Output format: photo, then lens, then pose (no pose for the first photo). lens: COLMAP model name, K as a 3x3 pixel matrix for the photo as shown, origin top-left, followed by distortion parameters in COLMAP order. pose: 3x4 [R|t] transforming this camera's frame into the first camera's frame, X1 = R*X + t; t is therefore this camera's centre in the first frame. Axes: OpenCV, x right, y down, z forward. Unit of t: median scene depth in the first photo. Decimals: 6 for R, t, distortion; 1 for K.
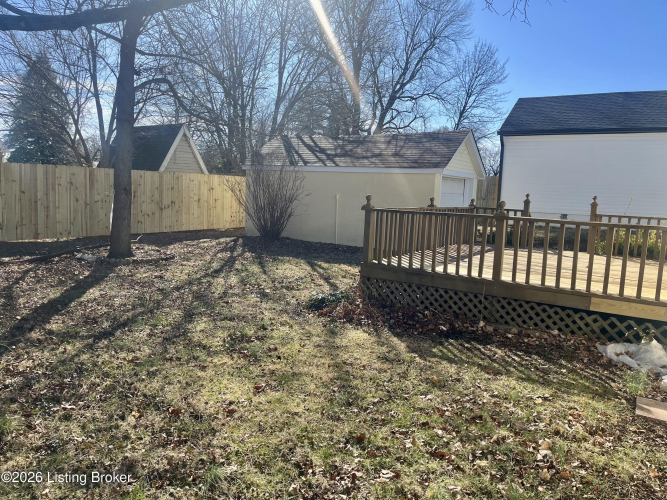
lens RADIAL K [[503.1, 0, 332.6], [0, 503.1, 248.3], [0, 0, 1]] dist [0.046995, -0.046256]
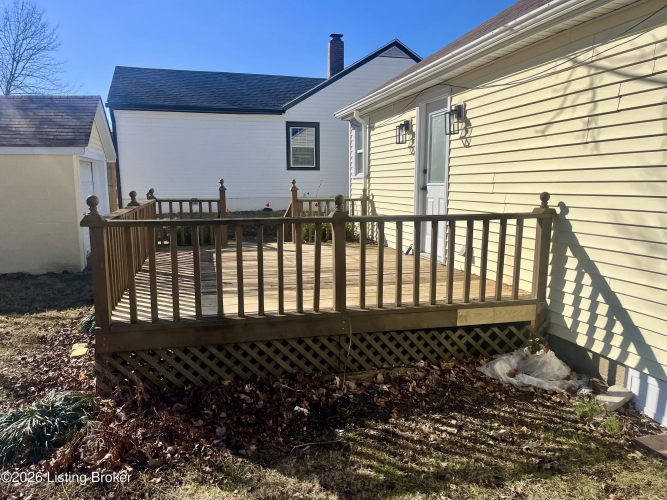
lens RADIAL K [[503.1, 0, 333.0], [0, 503.1, 253.7], [0, 0, 1]] dist [0.046995, -0.046256]
pose [[0.685371, -0.148009, 0.712993, -0.164314], [0.115520, 0.988826, 0.094224, -0.082544], [-0.718972, 0.017786, 0.694811, 0.562563]]
